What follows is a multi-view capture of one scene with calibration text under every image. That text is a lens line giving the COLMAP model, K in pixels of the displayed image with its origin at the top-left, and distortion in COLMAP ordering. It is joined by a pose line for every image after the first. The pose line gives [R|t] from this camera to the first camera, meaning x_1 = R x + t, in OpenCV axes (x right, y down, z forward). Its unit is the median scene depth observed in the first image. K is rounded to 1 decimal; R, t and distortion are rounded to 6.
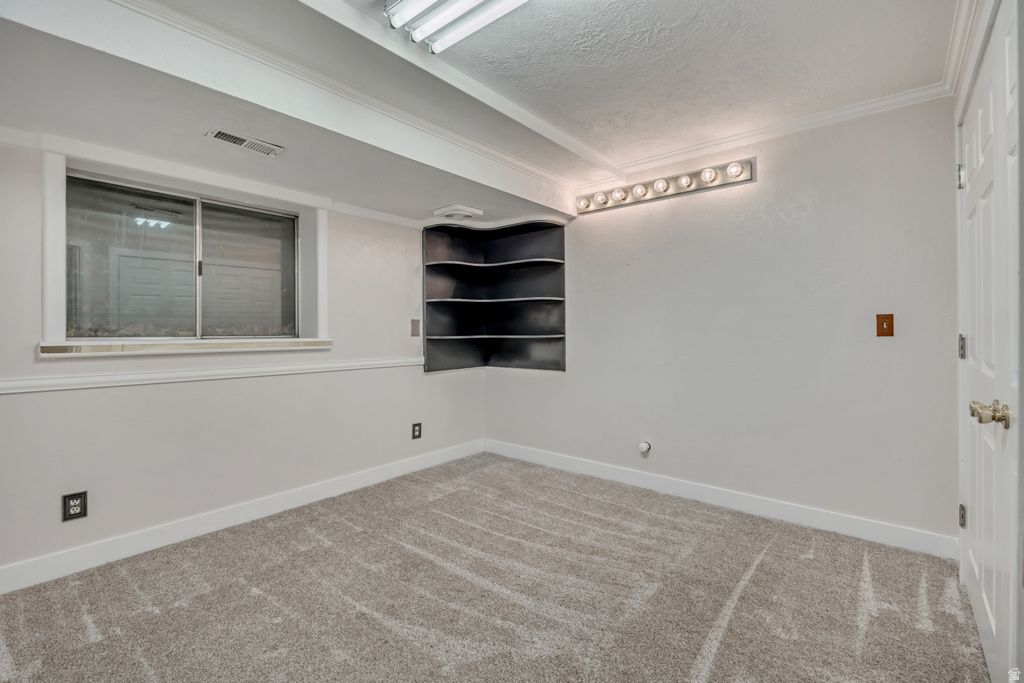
lens RADIAL K [[454.2, 0, 509.0], [0, 454.2, 336.2], [0, 0, 1]] dist [-0.010567, -0.000215]
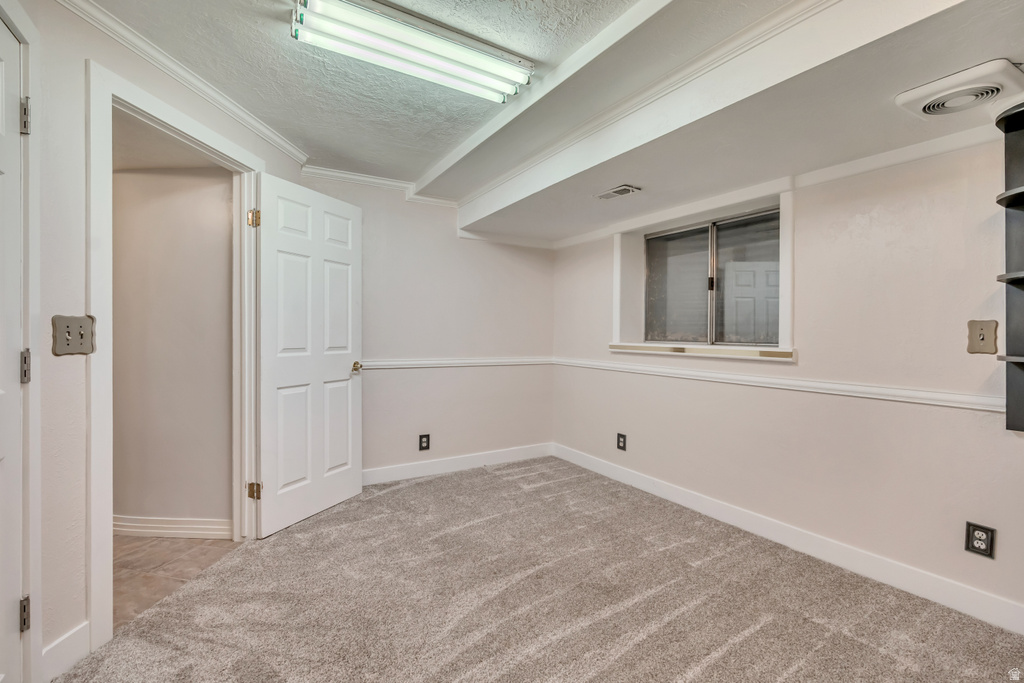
lens RADIAL K [[454.2, 0, 509.0], [0, 454.2, 336.2], [0, 0, 1]] dist [-0.010567, -0.000215]
pose [[-0.321553, 0.006997, -0.946866, 0.590906], [-0.018017, 0.999746, 0.013506, -0.021931], [0.946720, 0.021403, -0.321346, 0.887087]]
